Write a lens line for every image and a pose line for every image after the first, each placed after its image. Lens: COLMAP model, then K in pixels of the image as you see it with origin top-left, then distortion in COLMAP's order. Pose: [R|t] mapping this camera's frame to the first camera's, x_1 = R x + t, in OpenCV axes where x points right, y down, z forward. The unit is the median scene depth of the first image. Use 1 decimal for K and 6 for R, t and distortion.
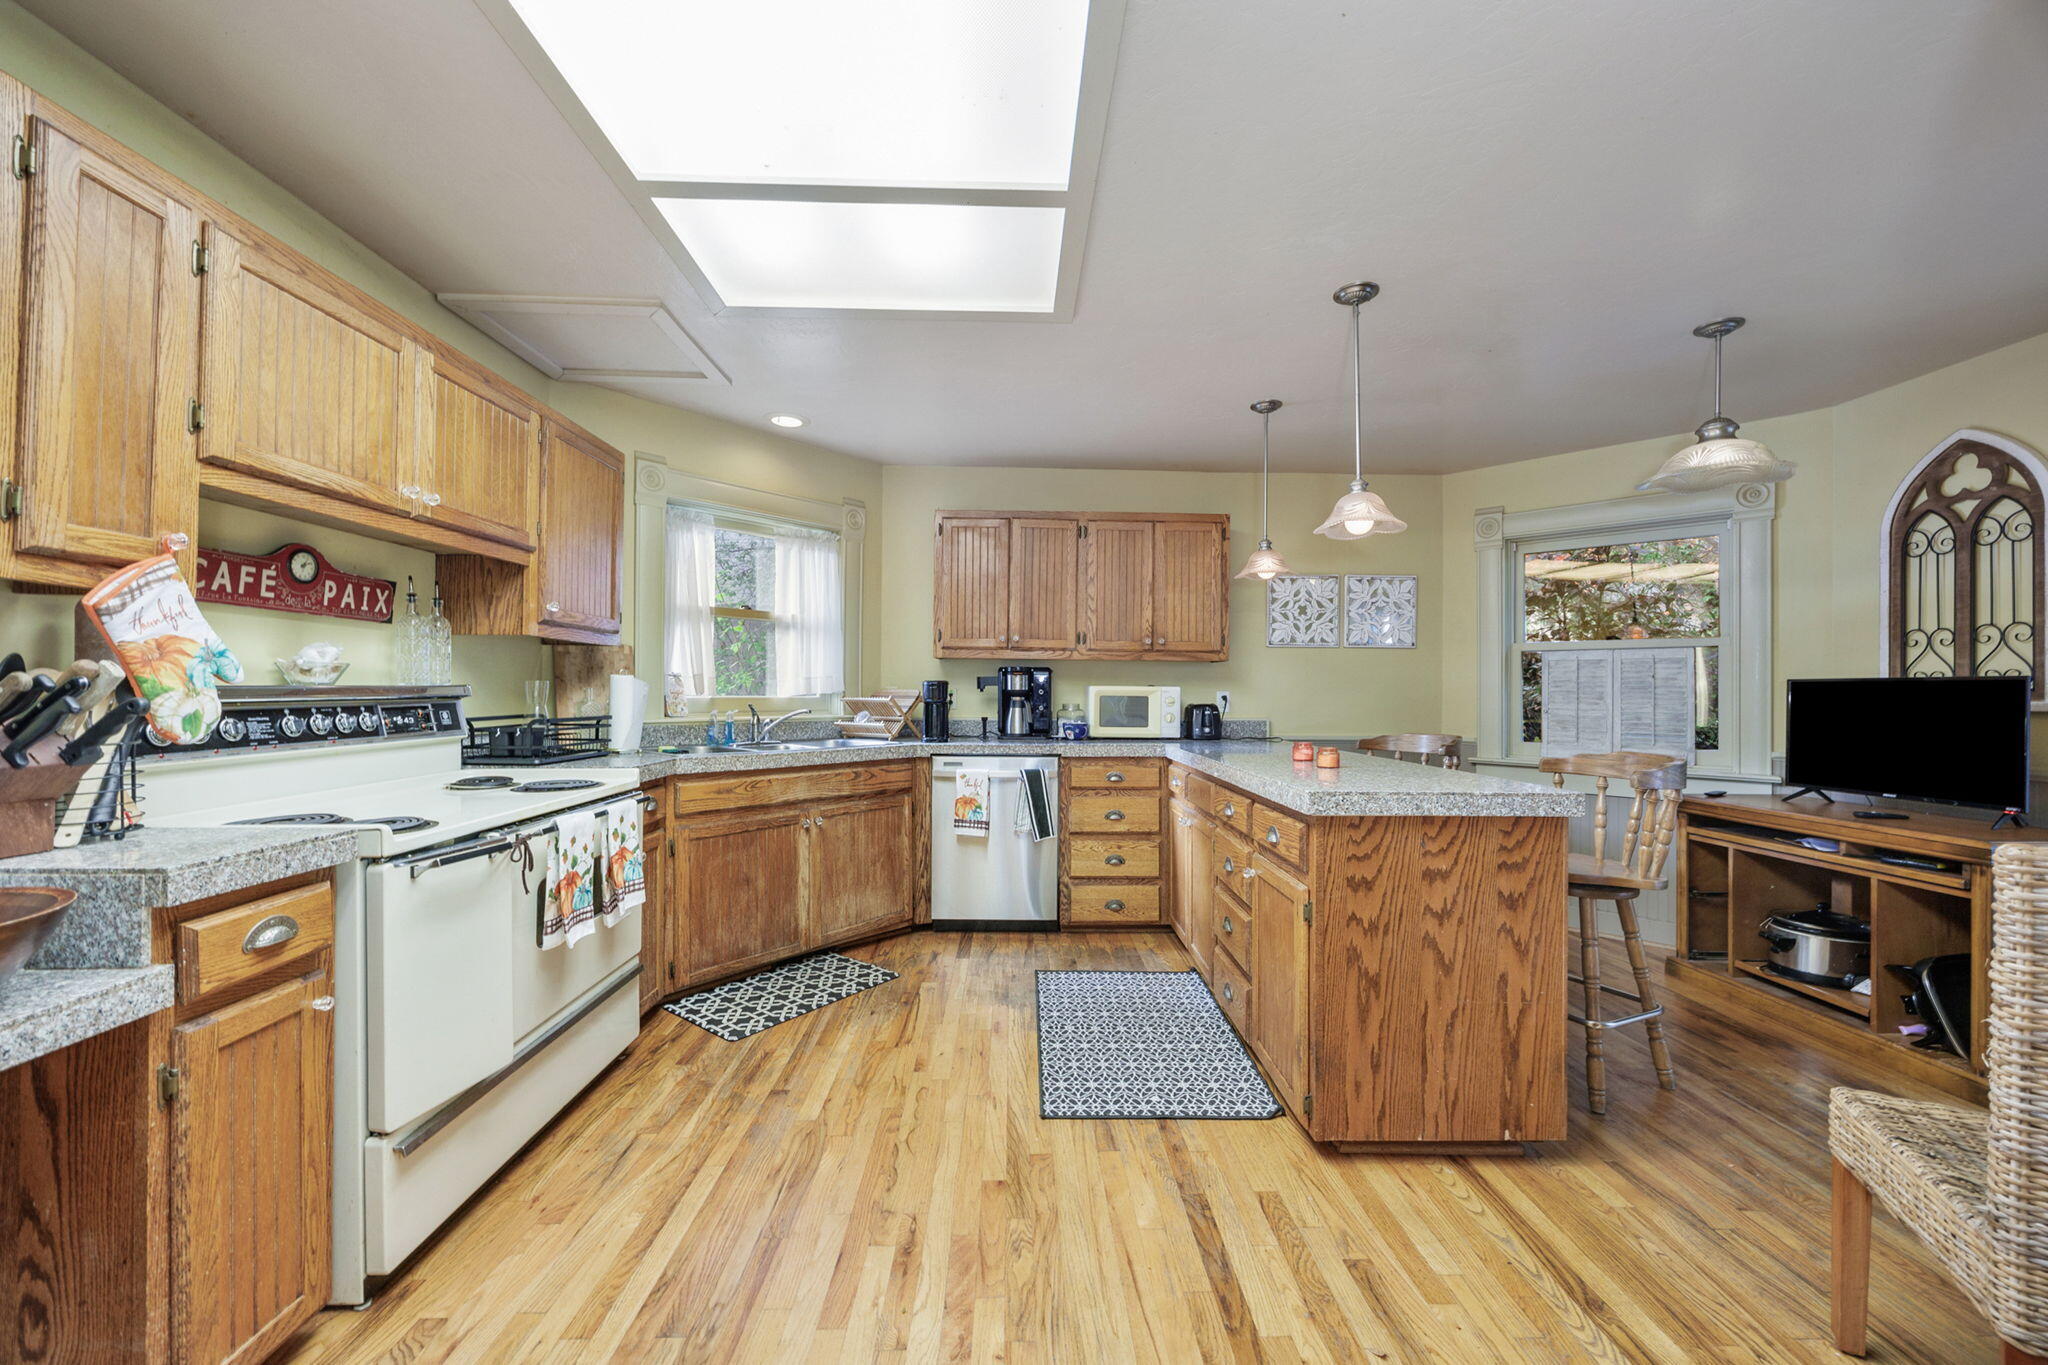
lens RADIAL K [[779.2, 0, 1027.1], [0, 779.2, 687.9], [0, 0, 1]] dist [-0.003527, 0.000382]
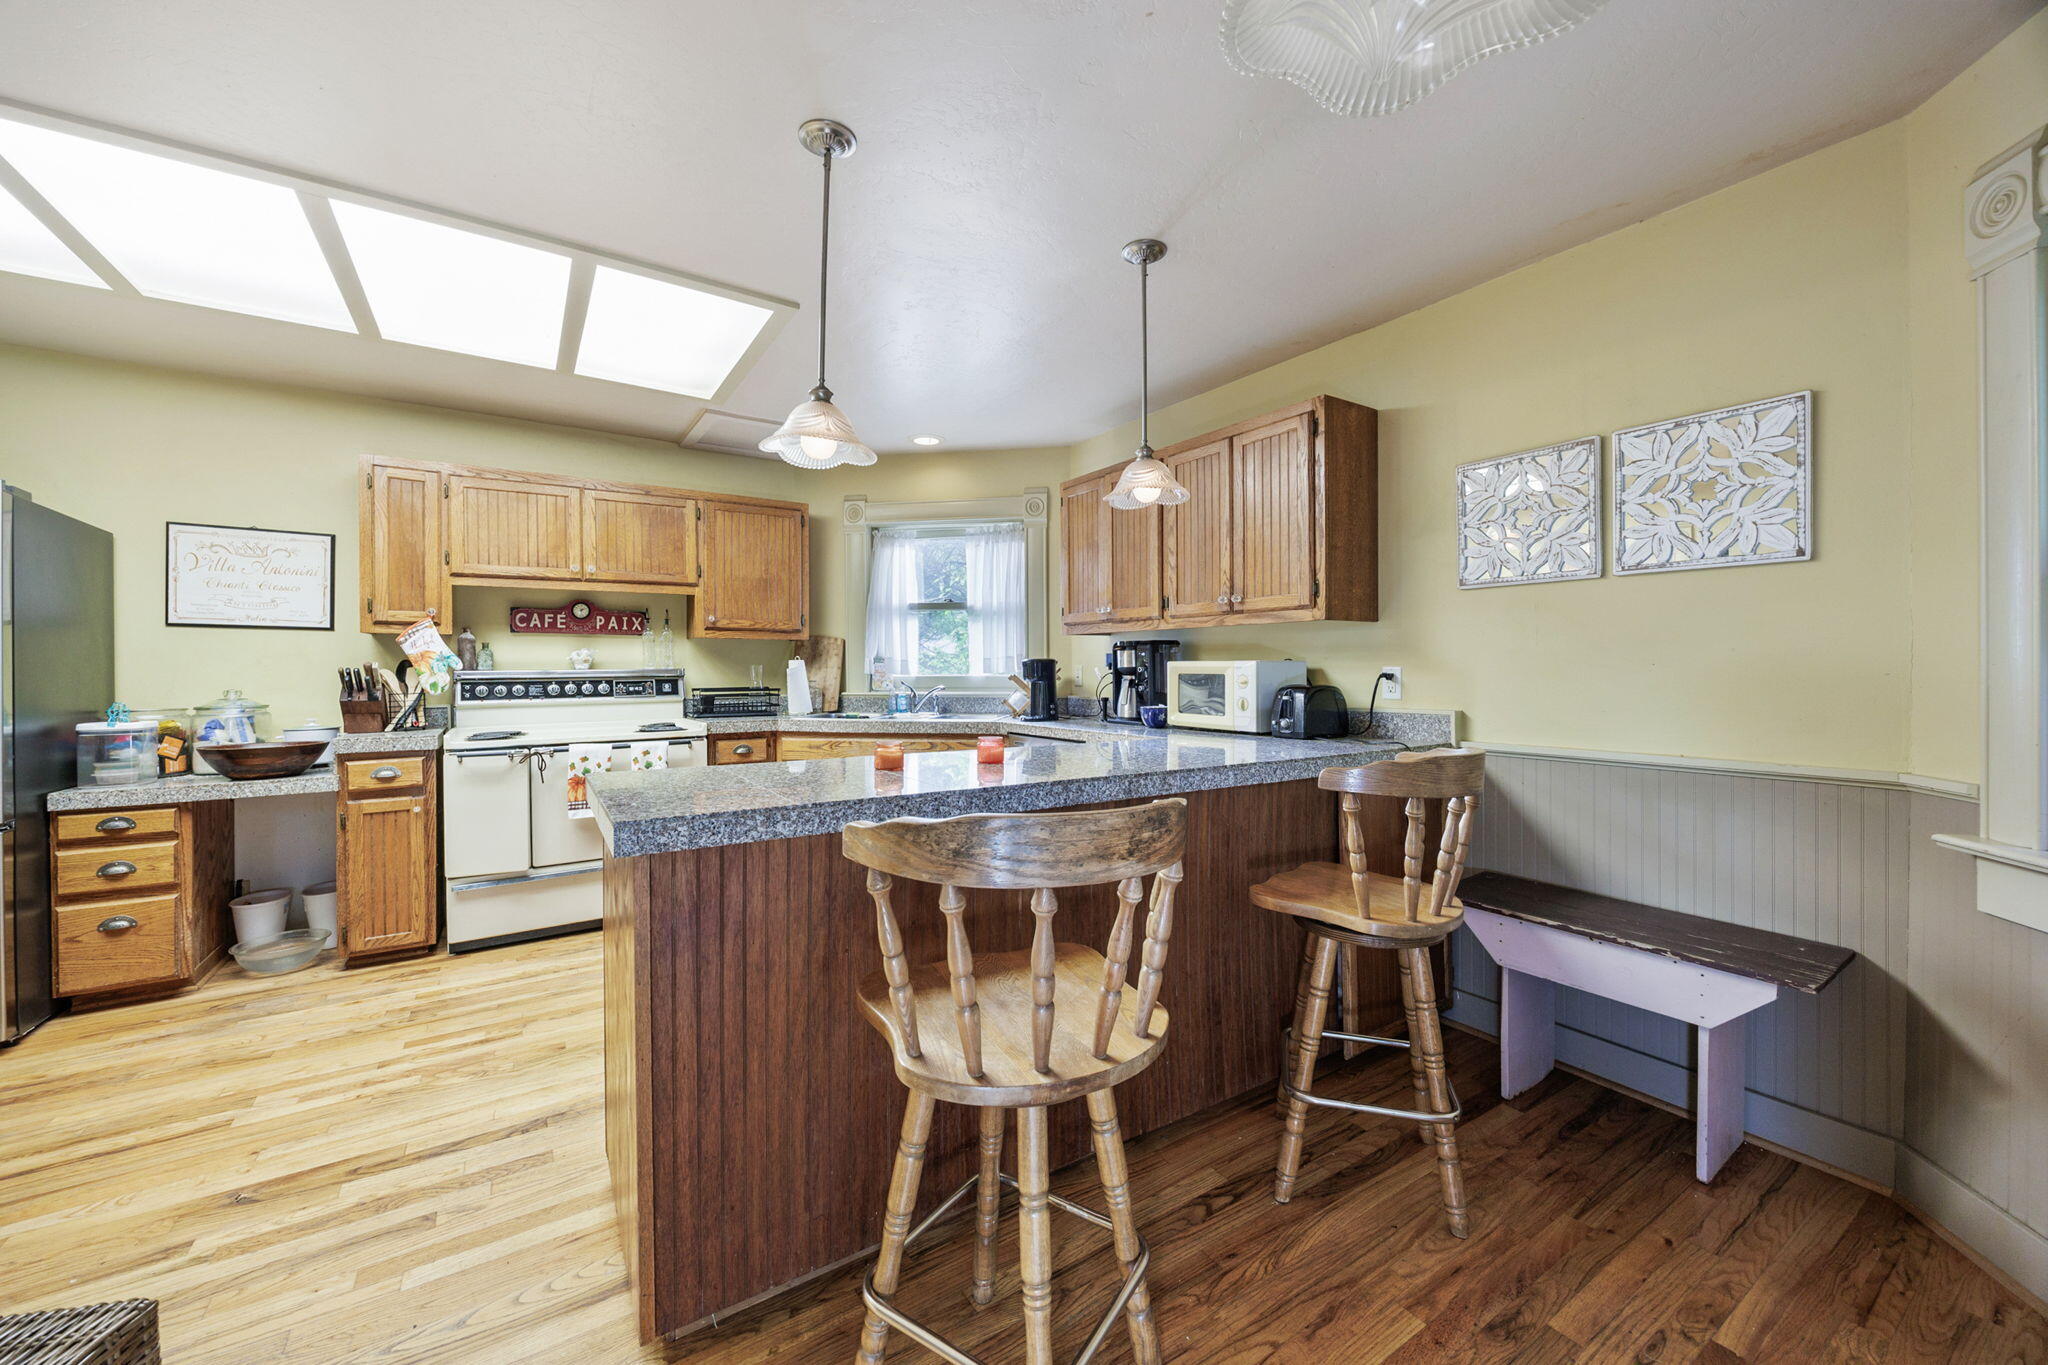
lens RADIAL K [[779.2, 0, 1027.4], [0, 779.2, 674.0], [0, 0, 1]] dist [-0.003527, 0.000382]
pose [[0.532072, -0.002421, -0.846696, 1.298350], [0.010187, 0.999942, 0.003543, 0.011441], [0.846638, -0.010510, 0.532066, 0.849401]]
